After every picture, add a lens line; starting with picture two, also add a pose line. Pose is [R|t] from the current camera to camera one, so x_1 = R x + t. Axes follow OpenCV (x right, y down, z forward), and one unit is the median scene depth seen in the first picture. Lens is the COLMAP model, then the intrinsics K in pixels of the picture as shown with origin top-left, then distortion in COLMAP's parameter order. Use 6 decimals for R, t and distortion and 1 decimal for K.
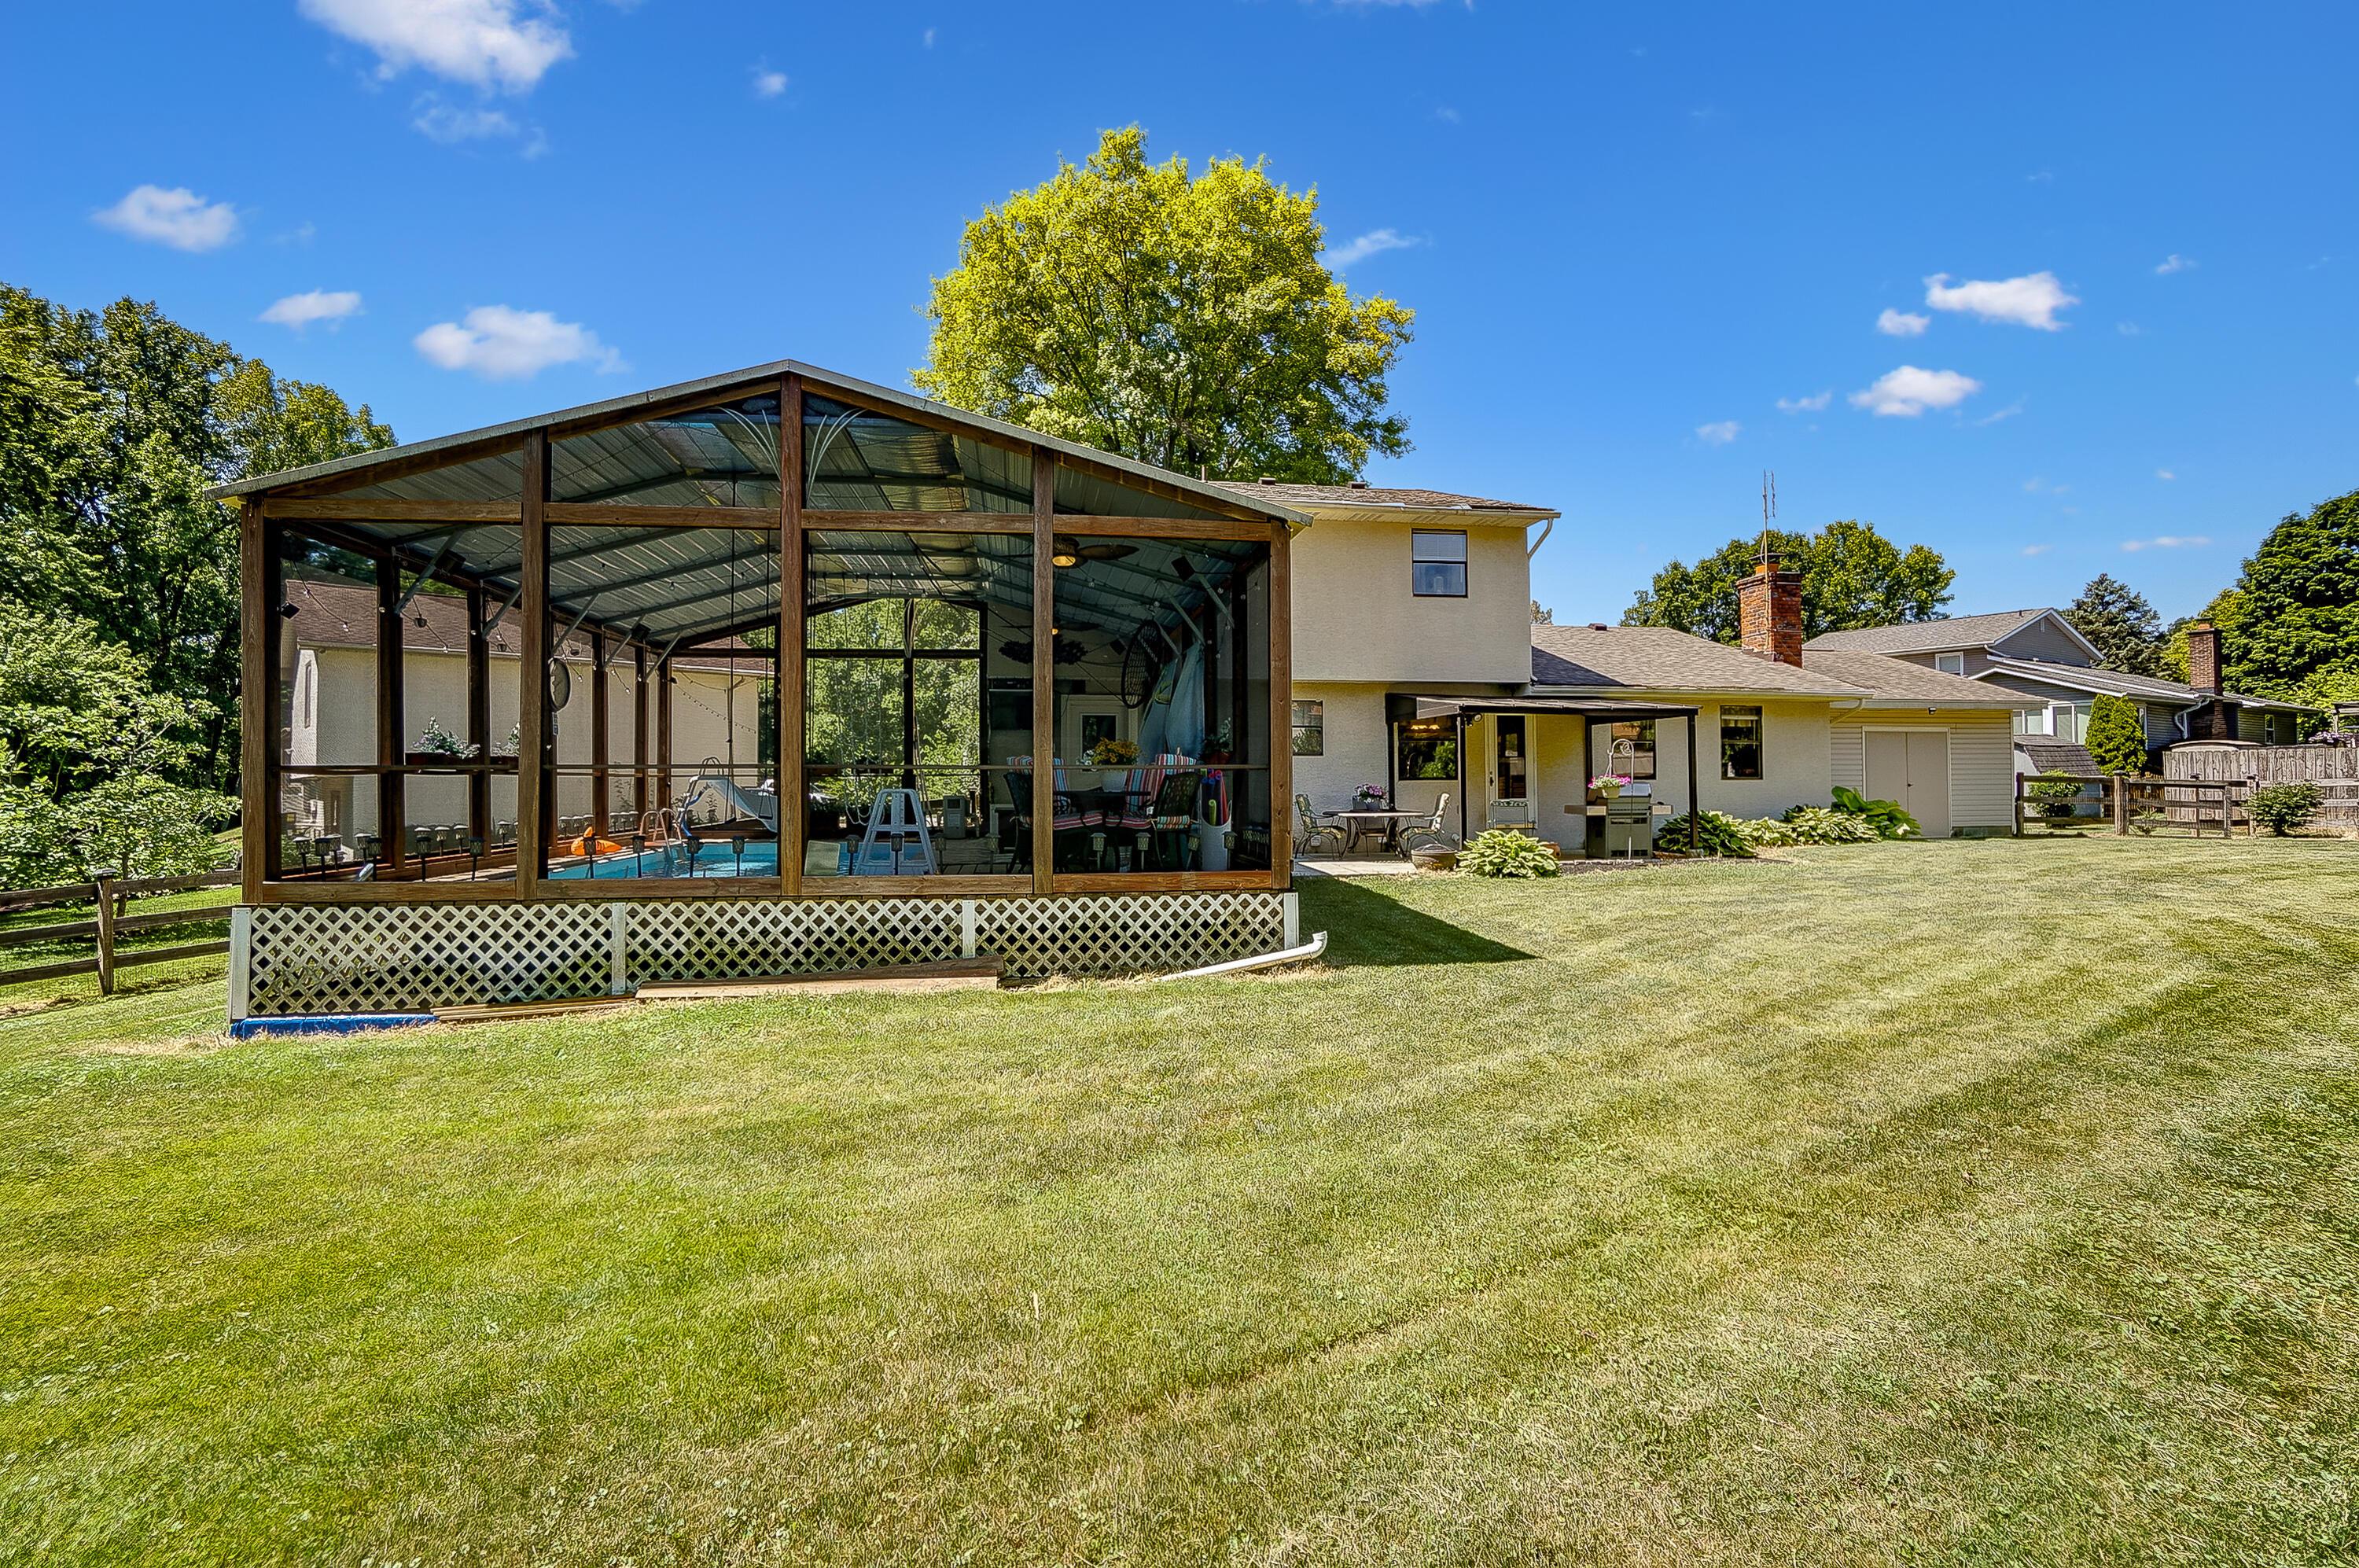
lens RADIAL K [[1026.7, 0, 1174.1], [0, 1026.7, 781.2], [0, 0, 1]] dist [-0.000540, 0.000007]
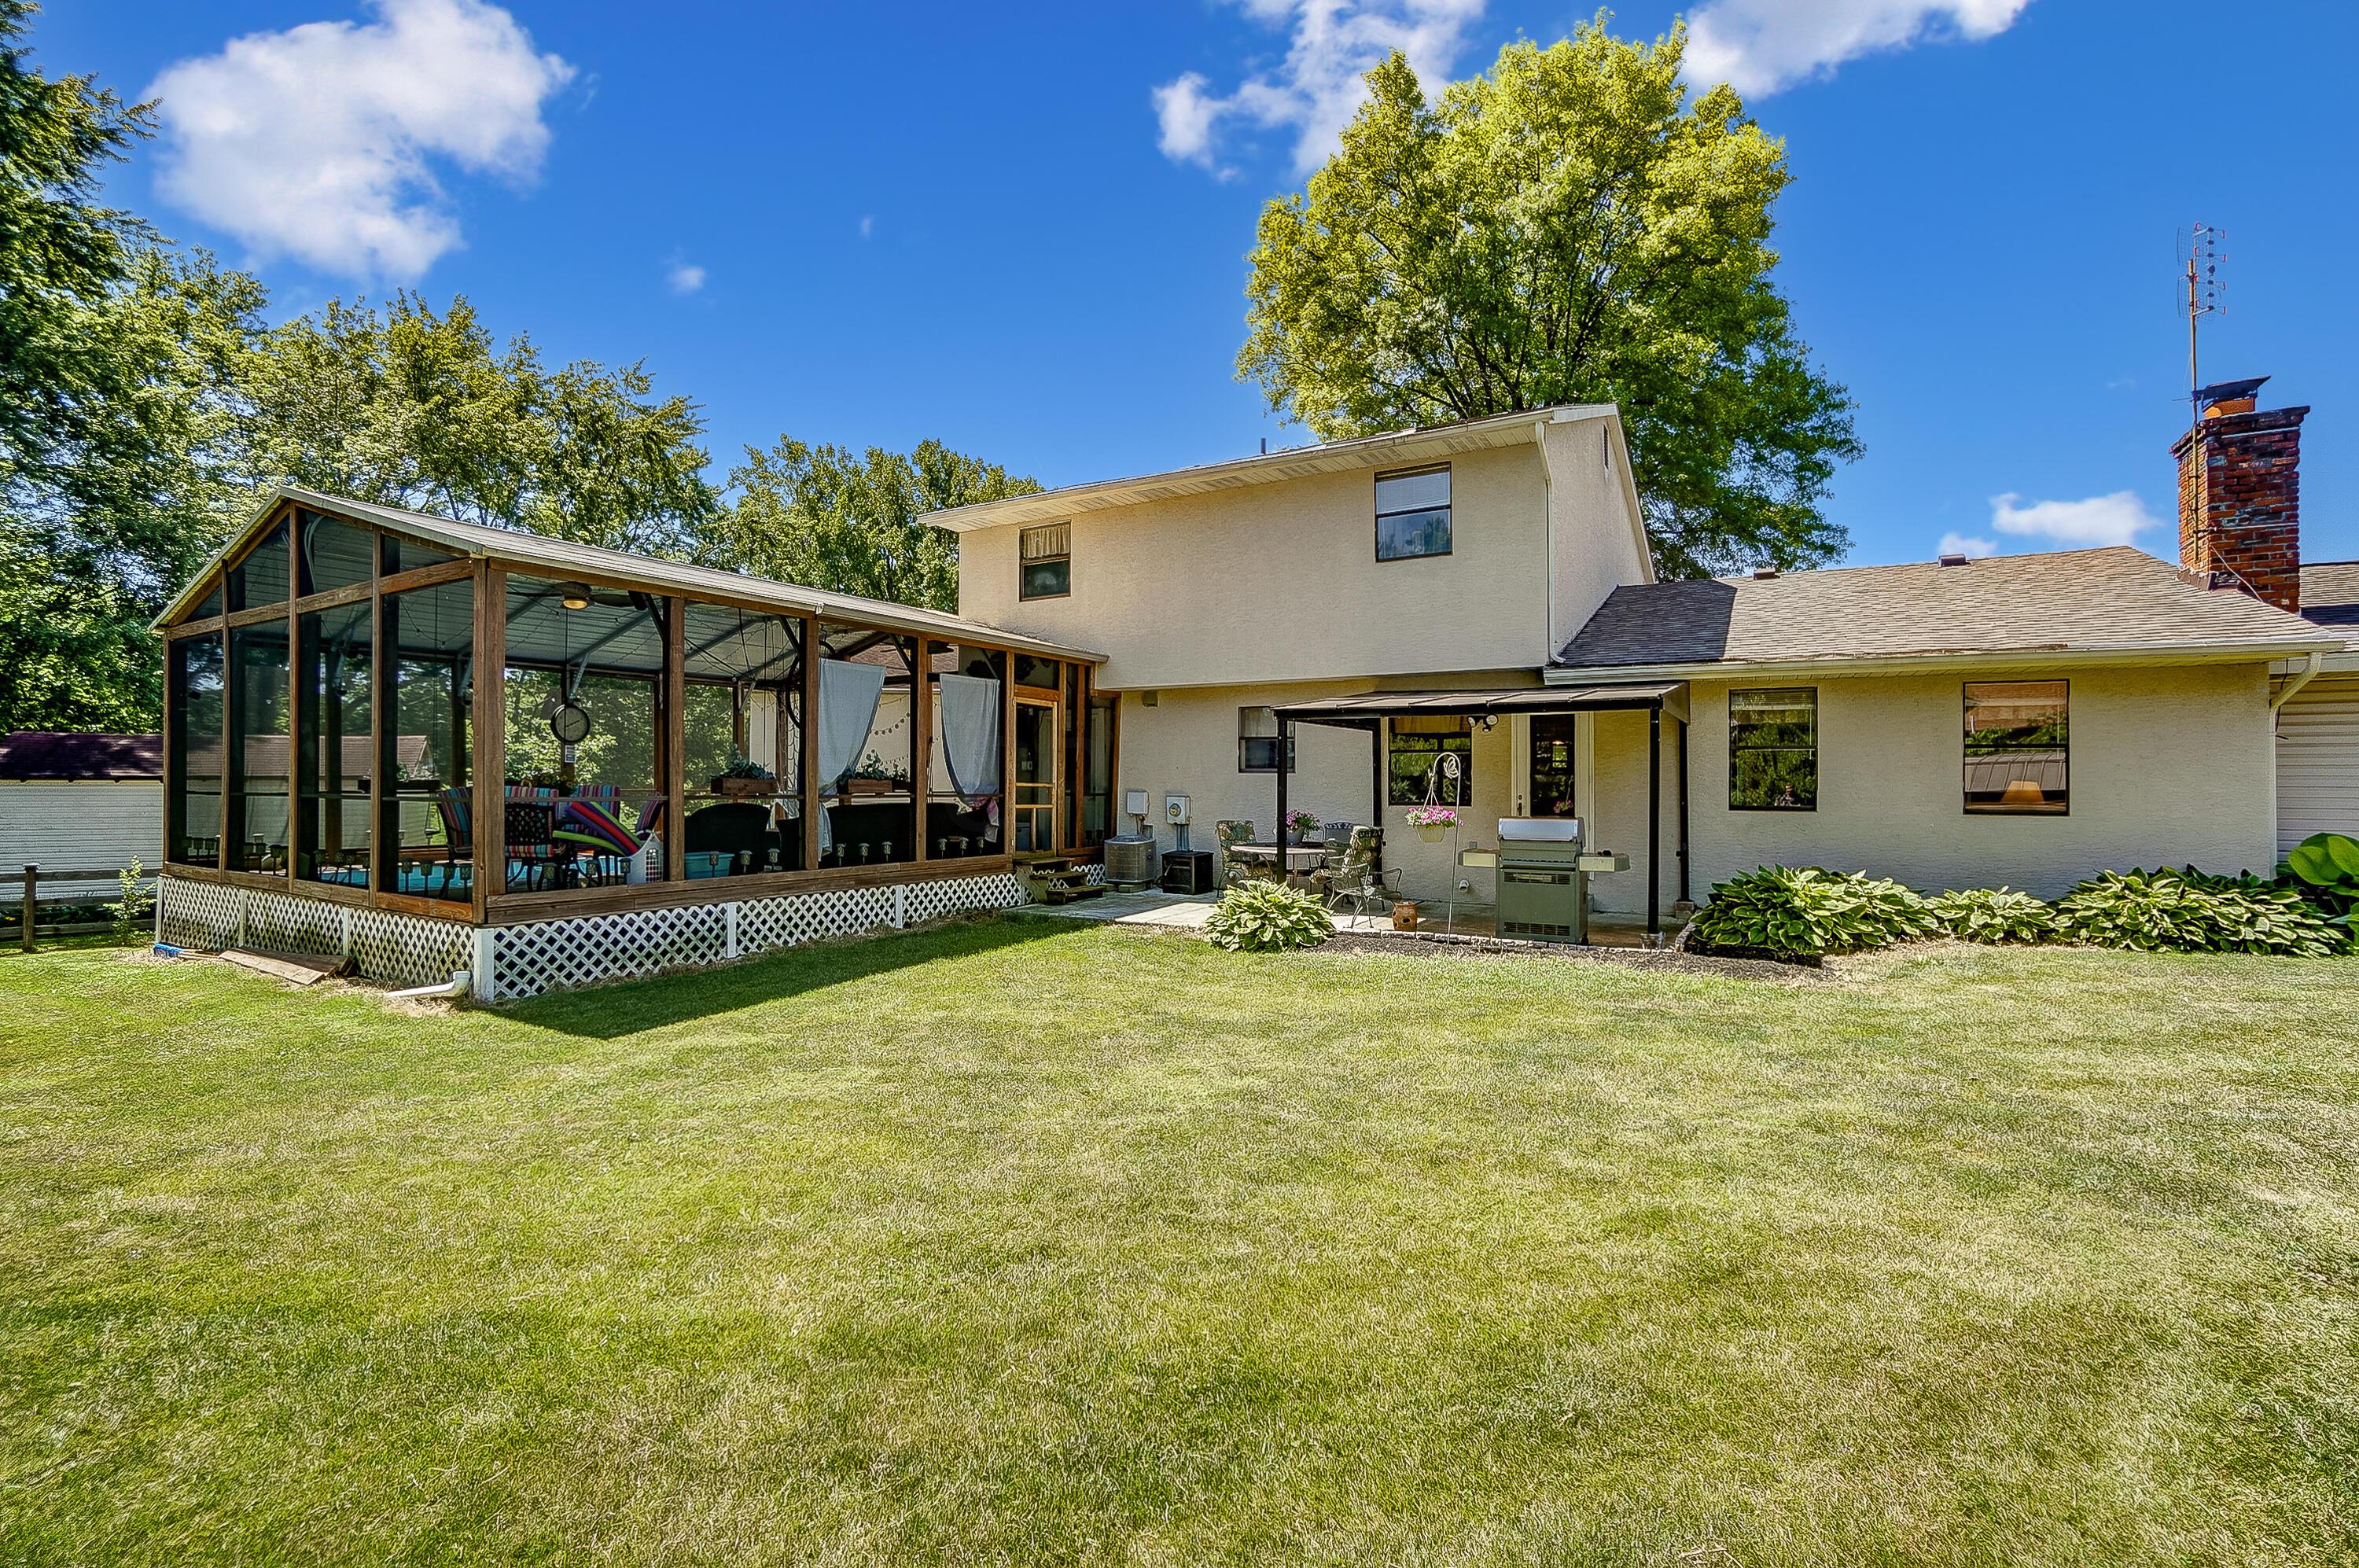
lens RADIAL K [[1026.7, 0, 1167.5], [0, 1026.7, 777.6], [0, 0, 1]] dist [-0.000540, 0.000007]
pose [[0.791021, -0.003971, -0.611776, 0.573076], [-0.006710, 0.999862, -0.015167, -0.010785], [0.611752, 0.016102, 0.790886, 0.314548]]
